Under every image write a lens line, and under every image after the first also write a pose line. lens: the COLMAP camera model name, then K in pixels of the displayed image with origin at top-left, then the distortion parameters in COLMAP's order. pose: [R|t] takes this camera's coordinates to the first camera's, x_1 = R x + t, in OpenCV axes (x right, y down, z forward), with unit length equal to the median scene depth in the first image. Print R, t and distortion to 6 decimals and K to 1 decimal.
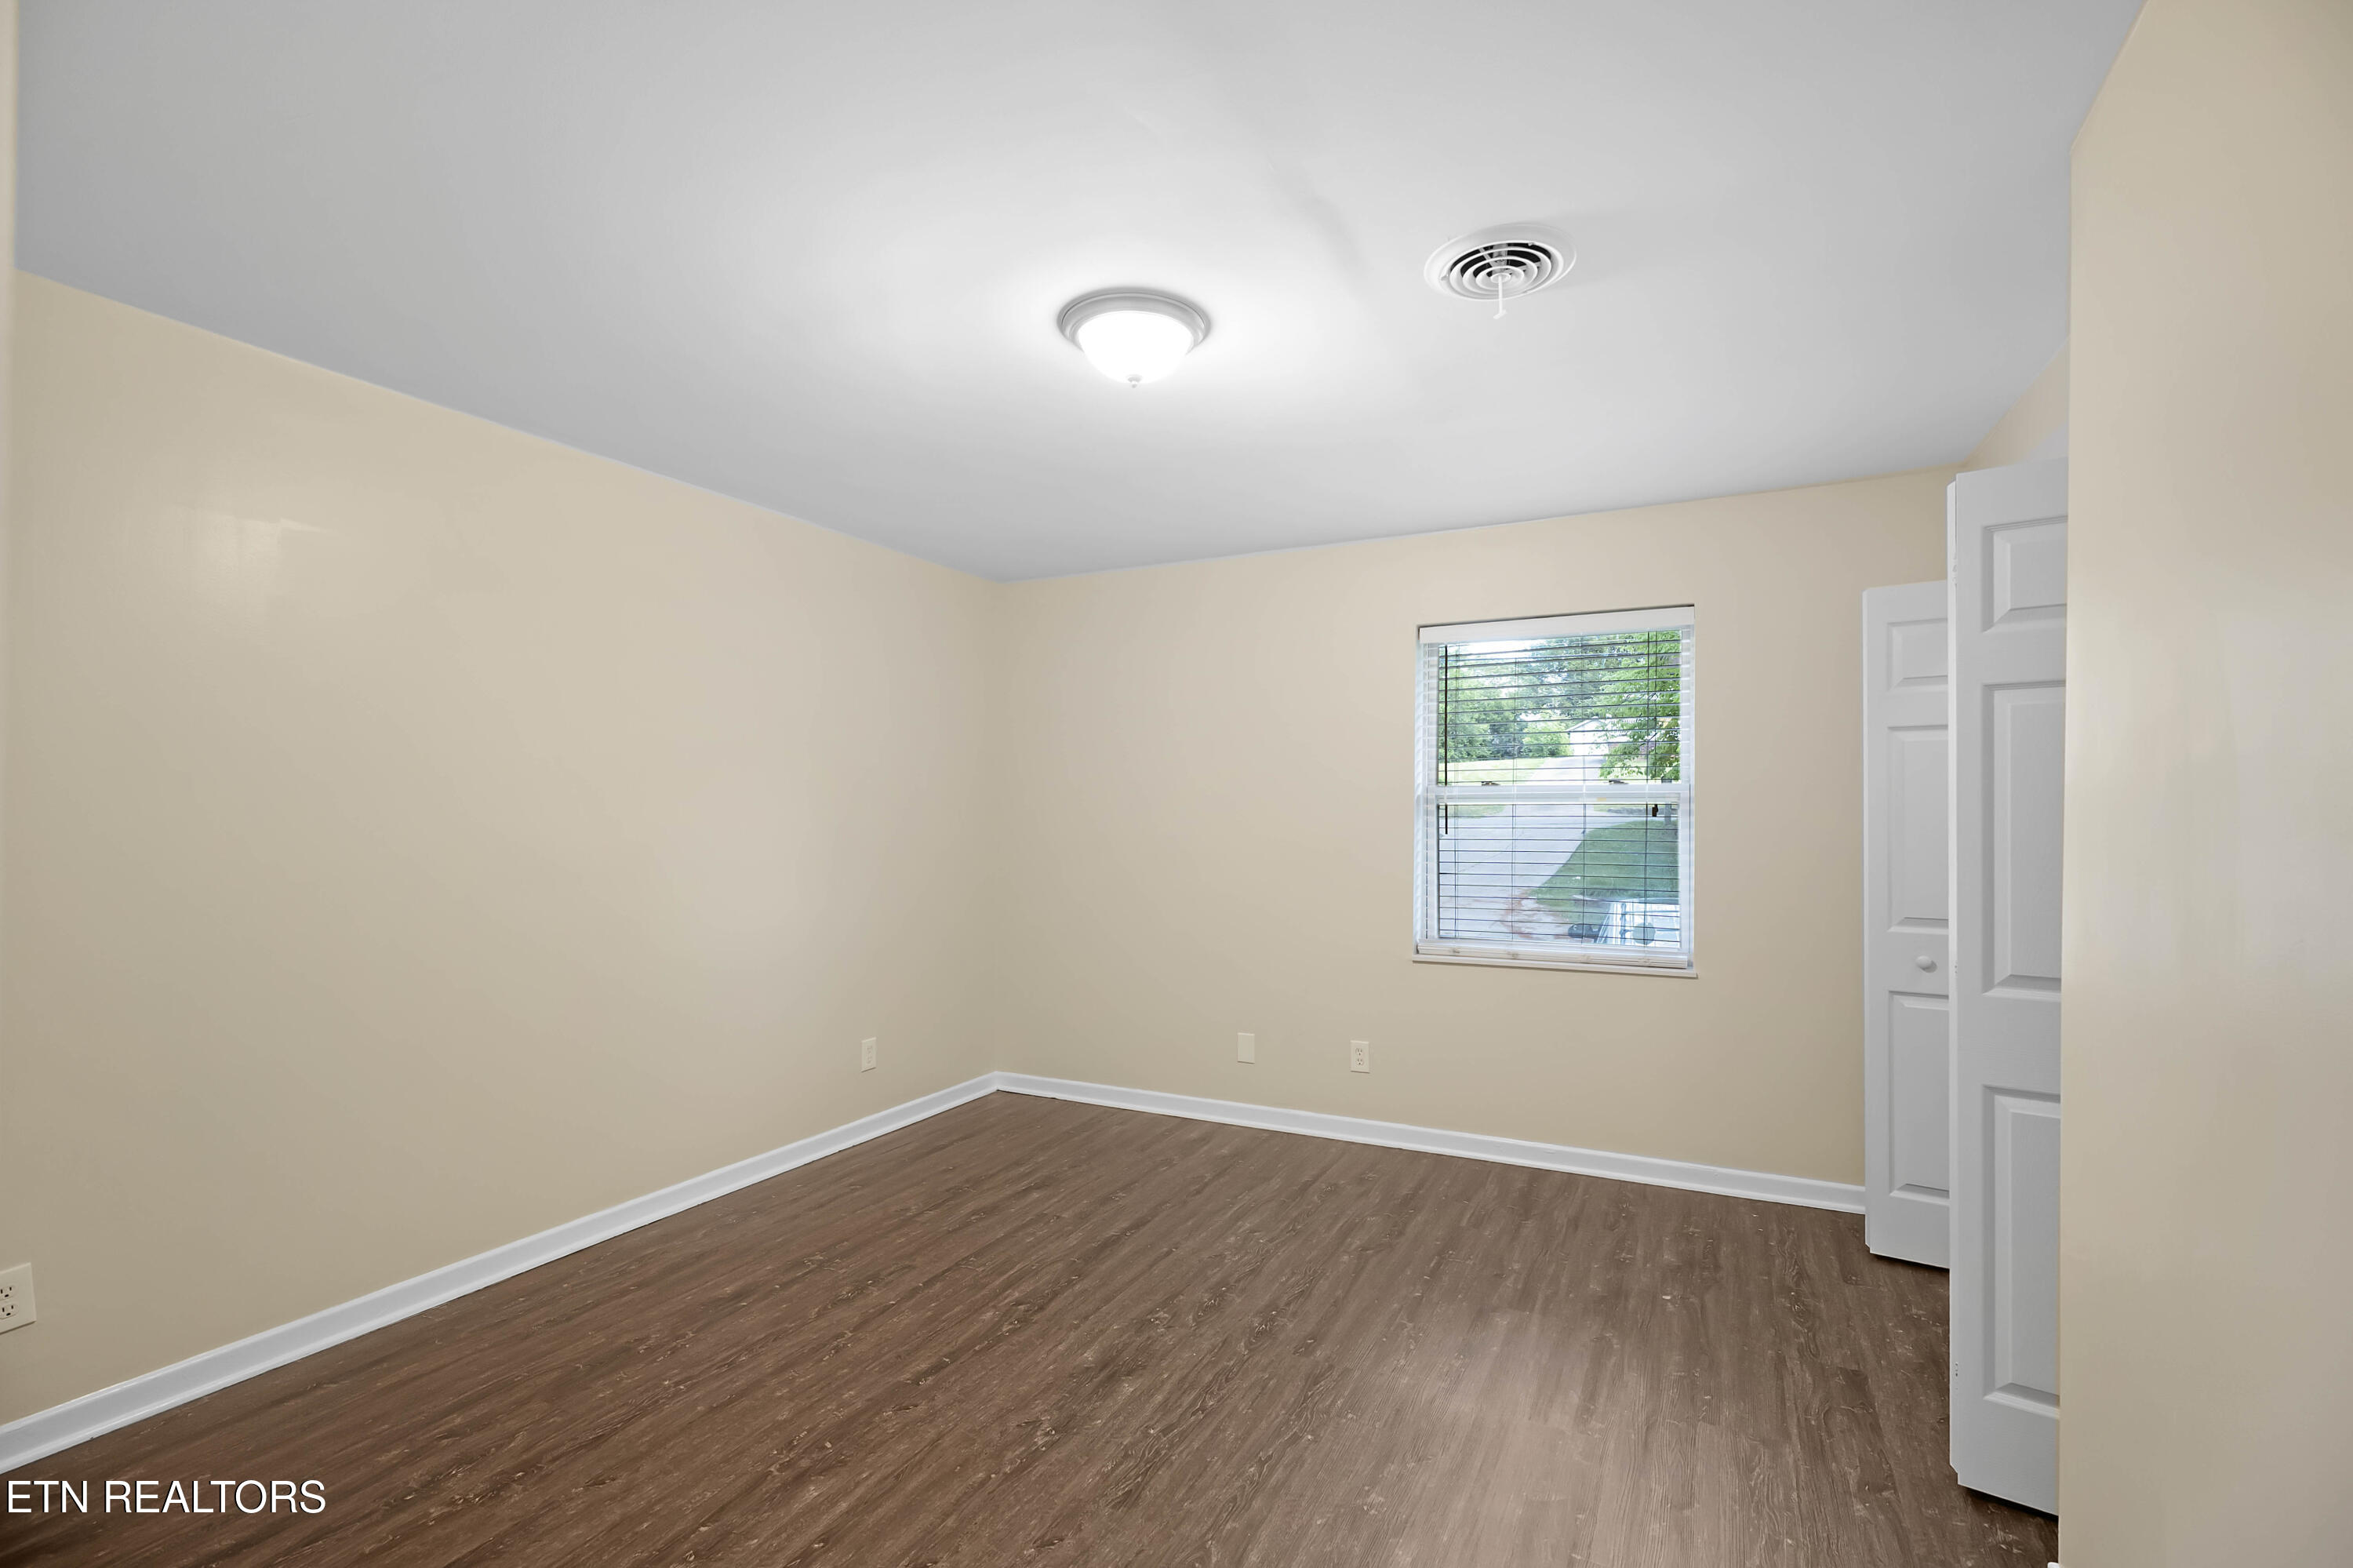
lens RADIAL K [[1031.5, 0, 1189.5], [0, 1031.5, 798.1], [0, 0, 1]] dist [0.001335, 0.000030]
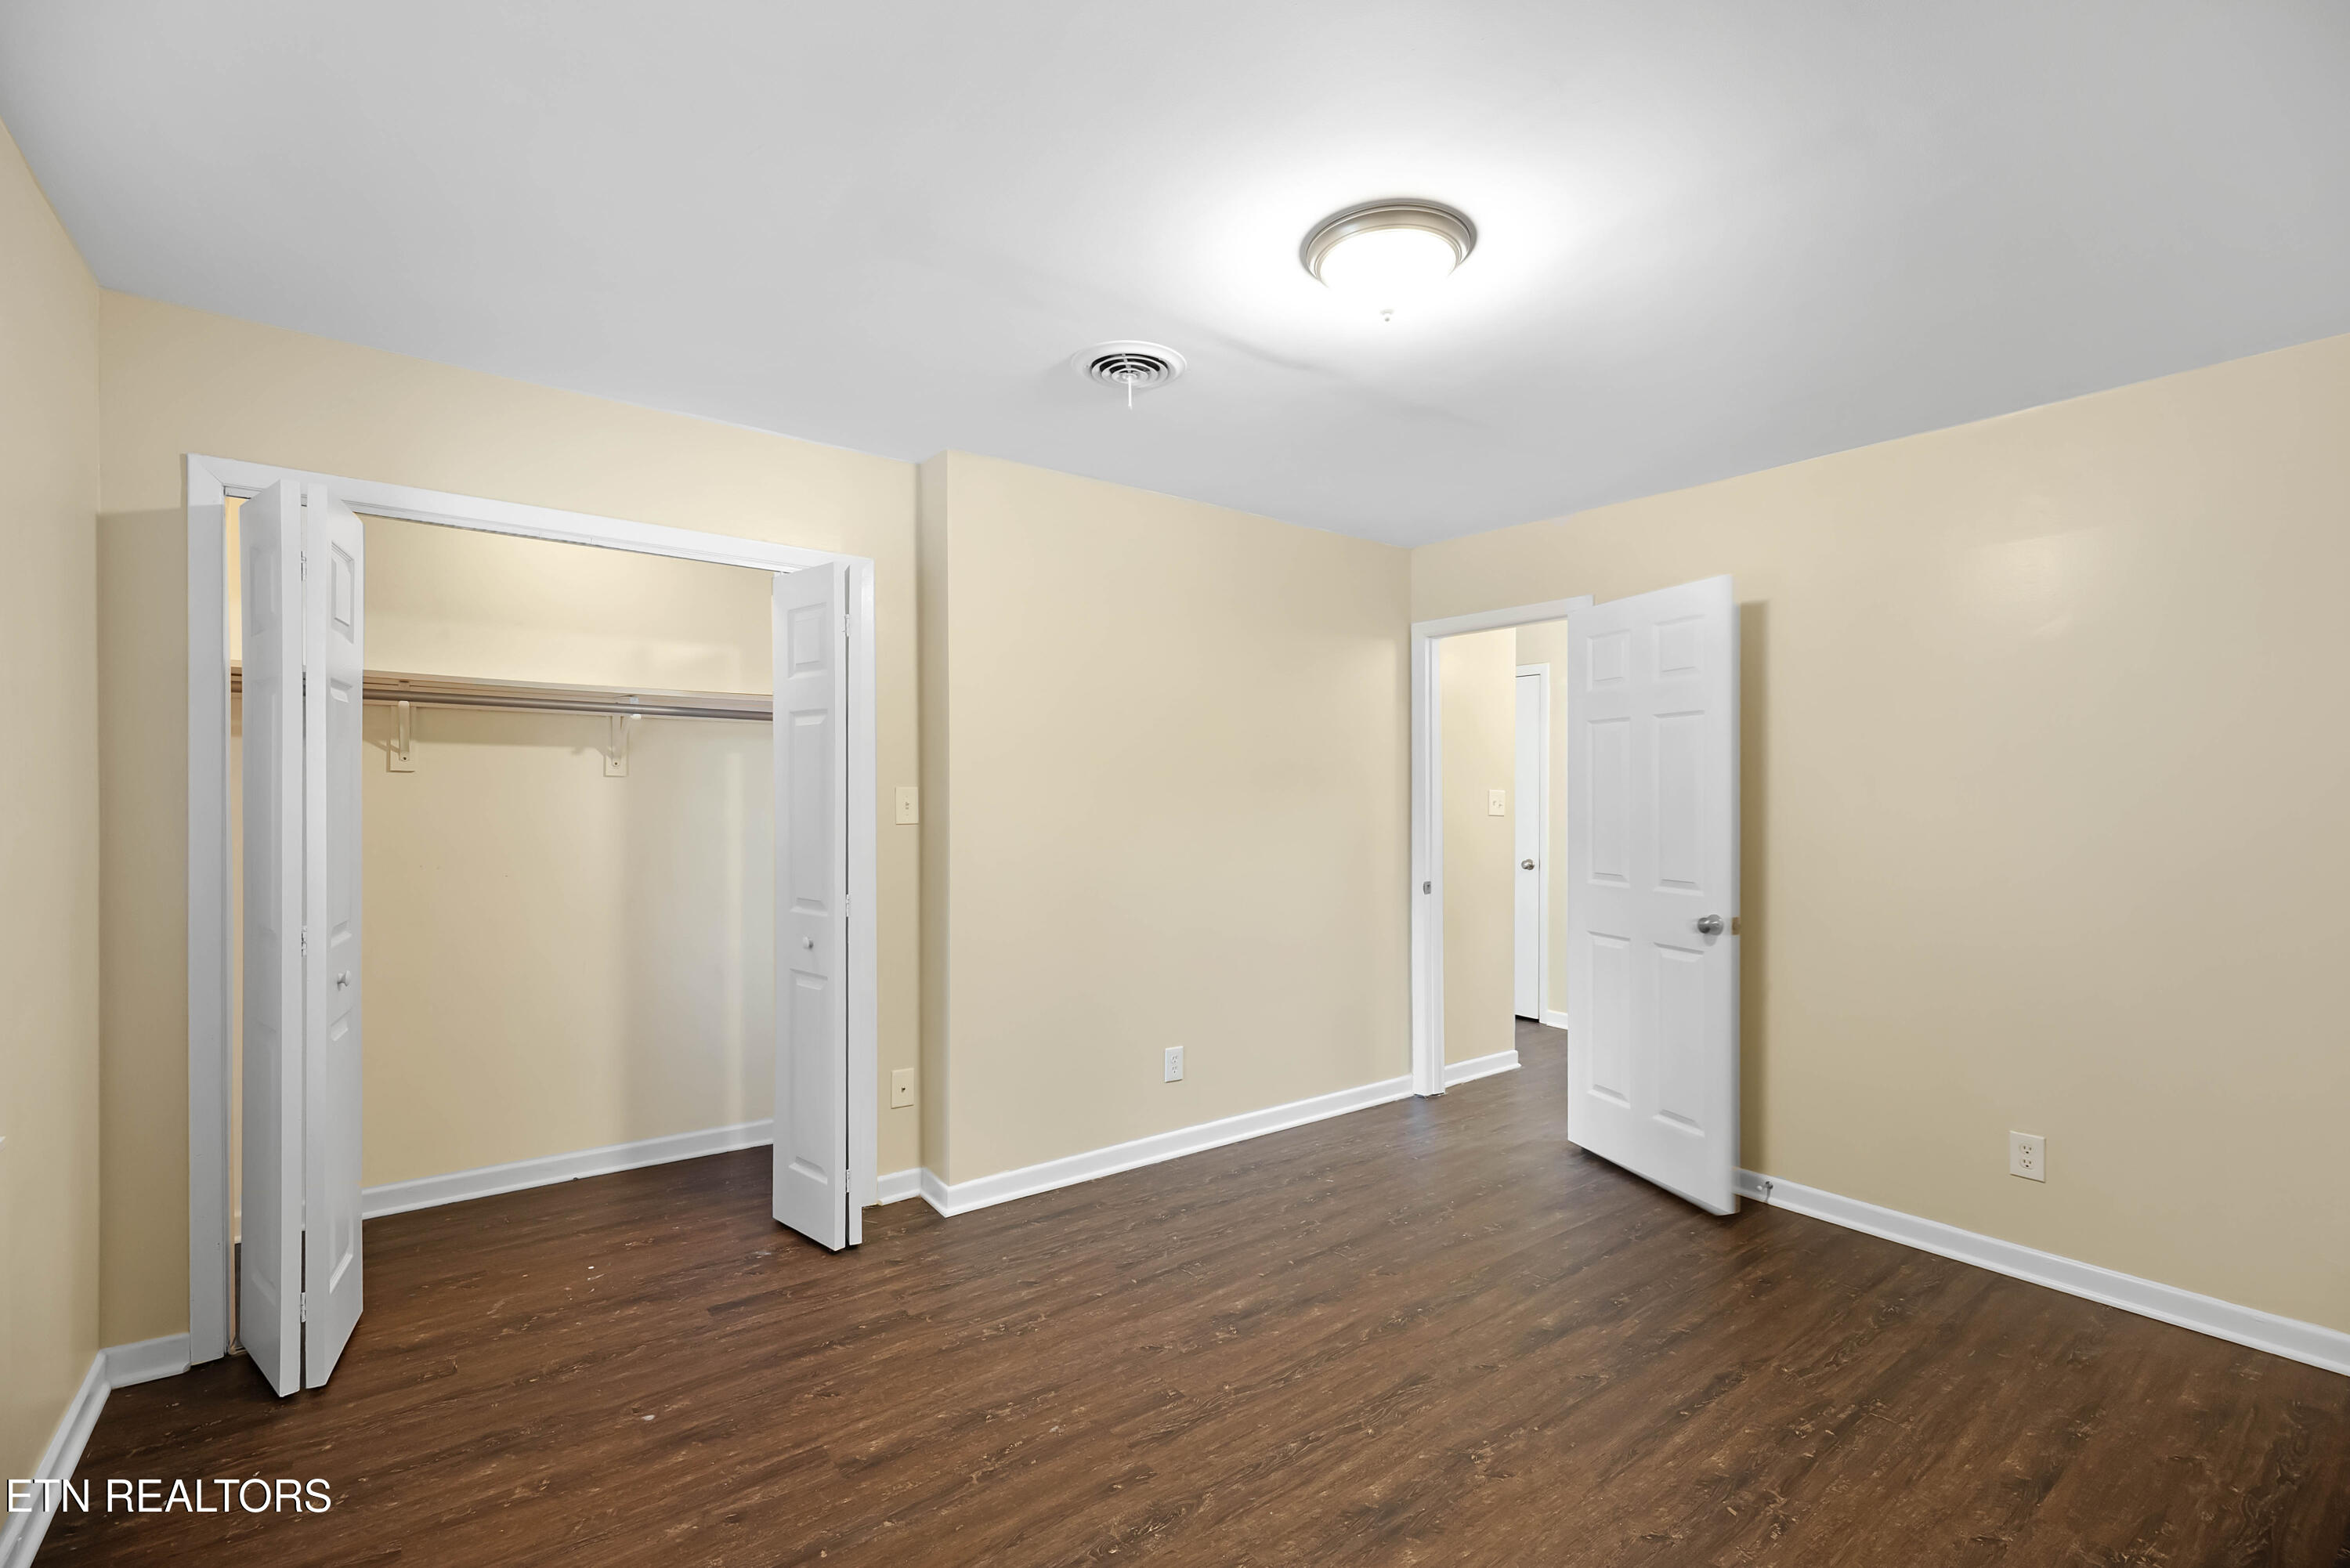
lens RADIAL K [[1030.0, 0, 1188.0], [0, 1030.0, 798.1], [0, 0, 1]] dist [0.001335, 0.000030]
pose [[-0.892555, -0.007506, 0.450876, -0.312573], [-0.010989, 0.999927, -0.005107, 0.020649], [-0.450805, -0.009513, -0.892572, 1.920740]]
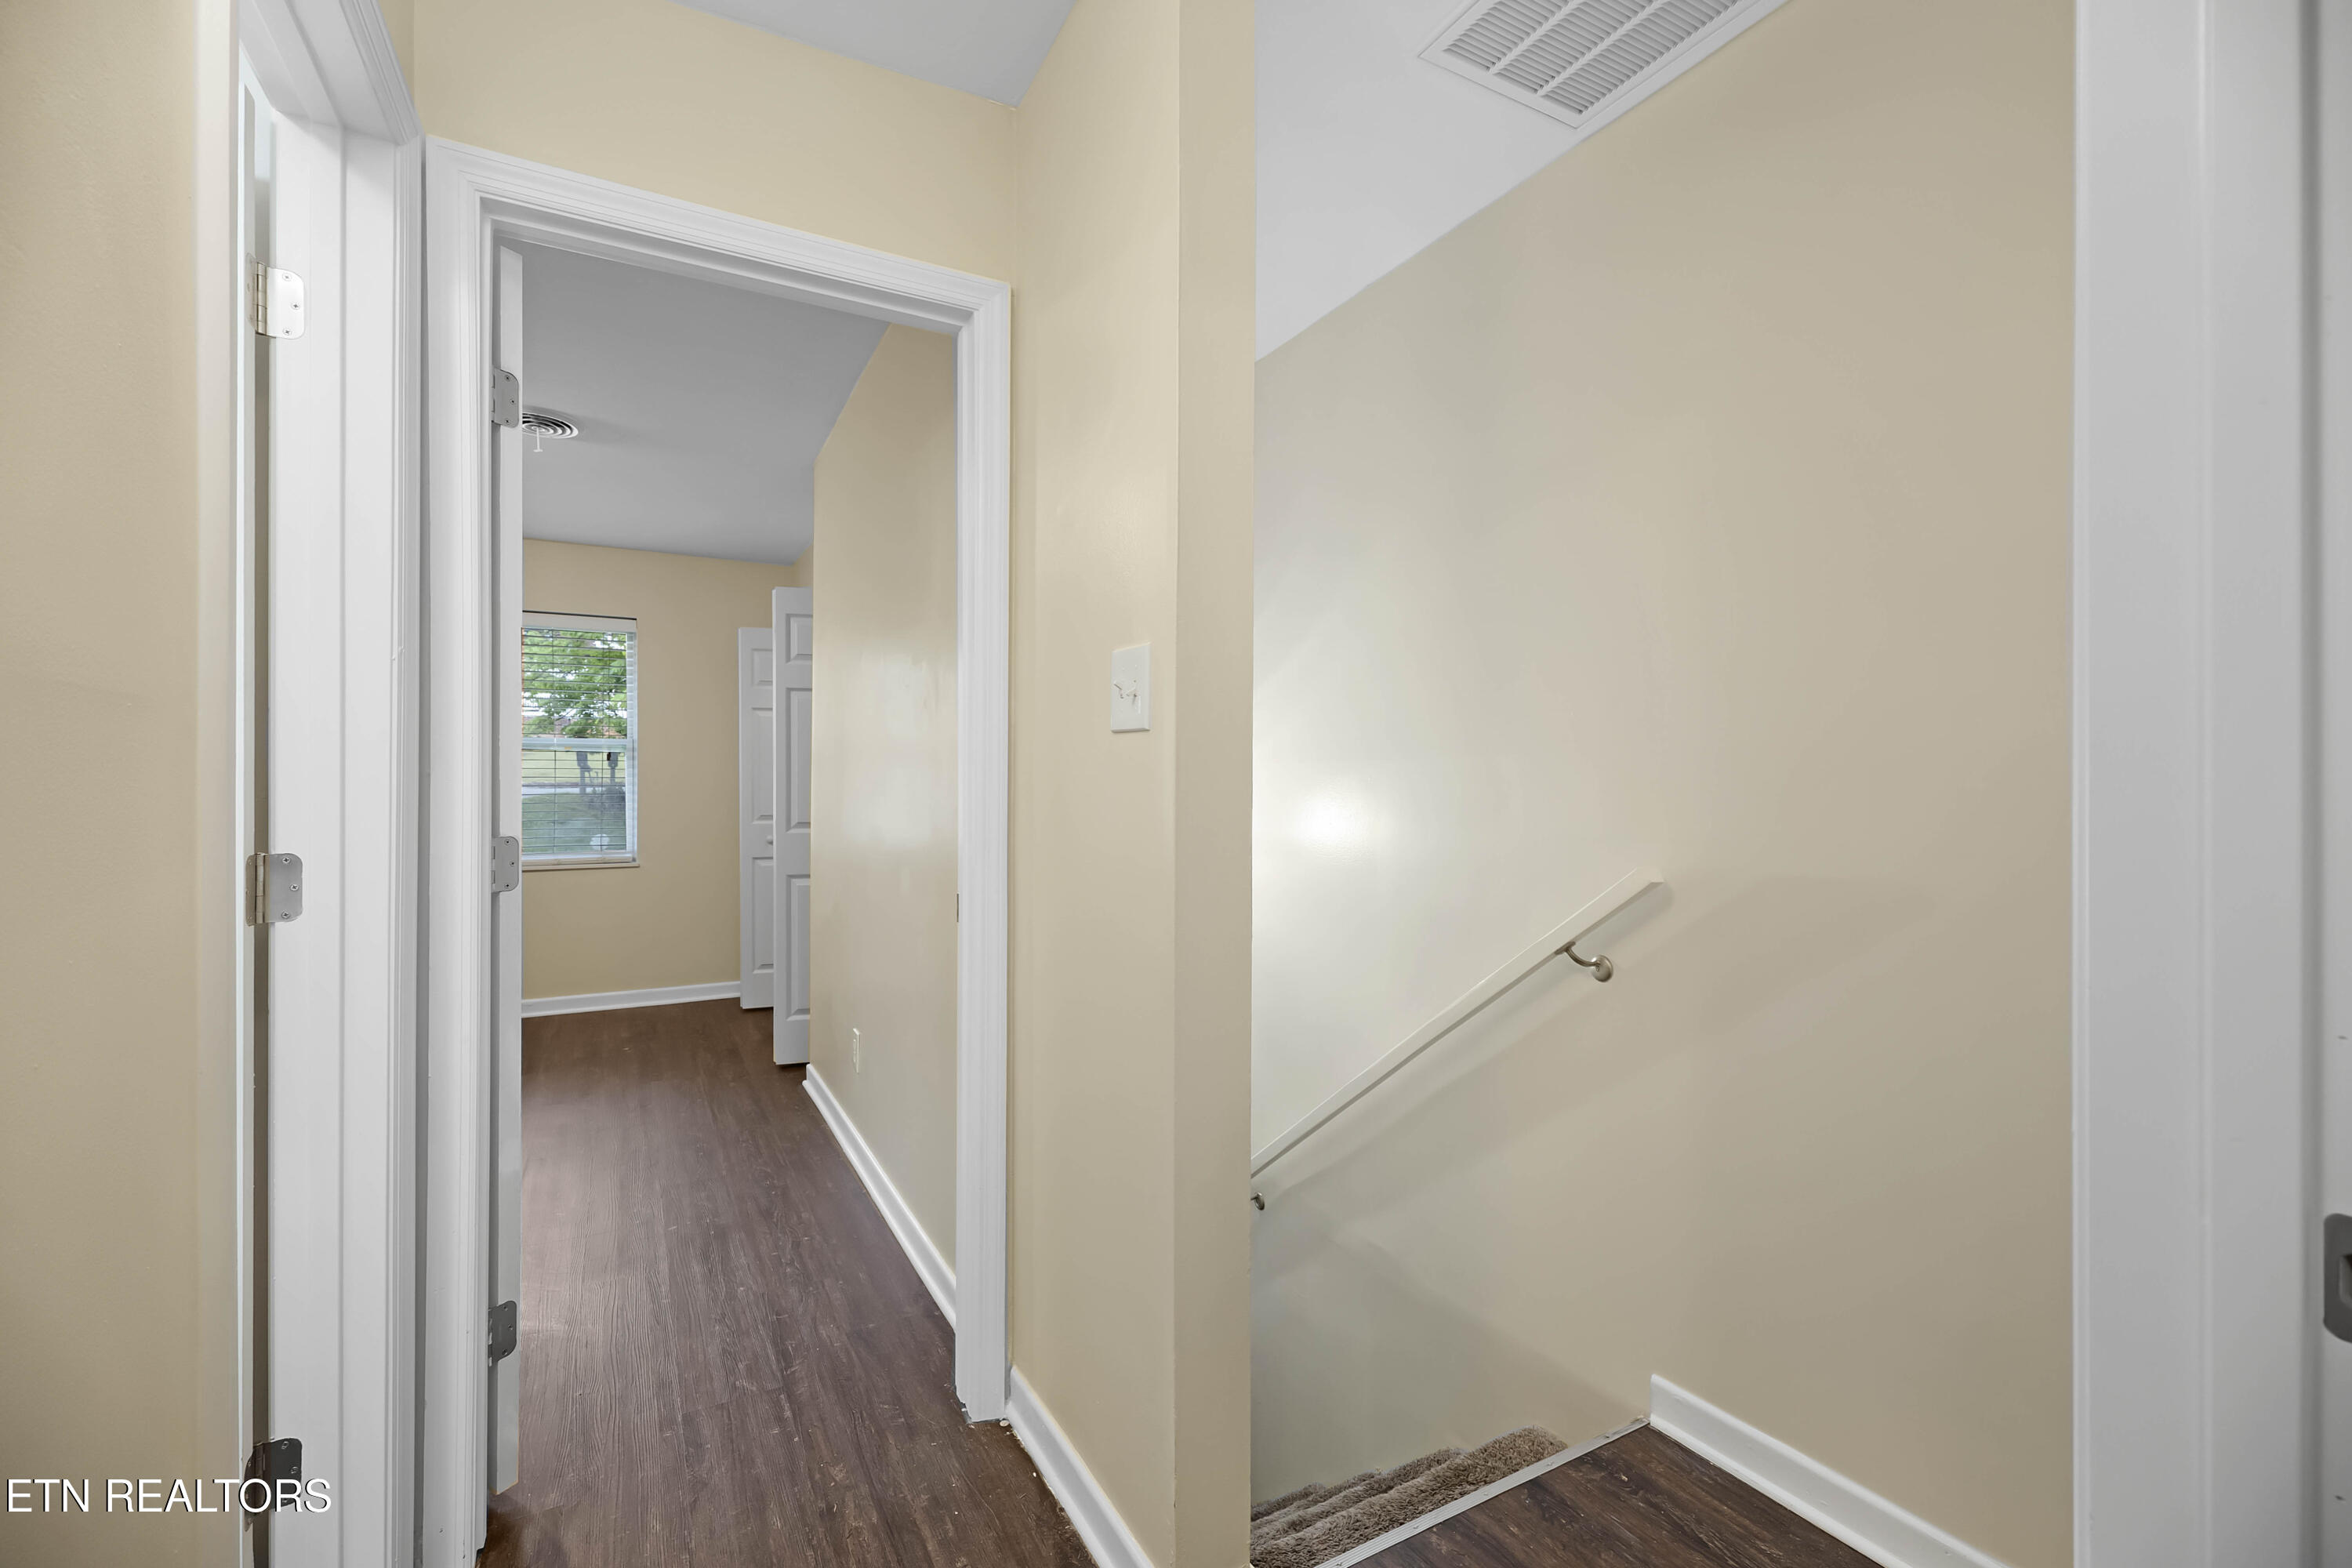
lens RADIAL K [[1031.0, 0, 1189.0], [0, 1031.0, 798.1], [0, 0, 1]] dist [0.001335, 0.000030]
pose [[0.561736, -0.007135, 0.827286, -0.490938], [-0.005641, 0.999907, 0.012454, 0.080266], [-0.827297, -0.011663, 0.561644, -0.825458]]
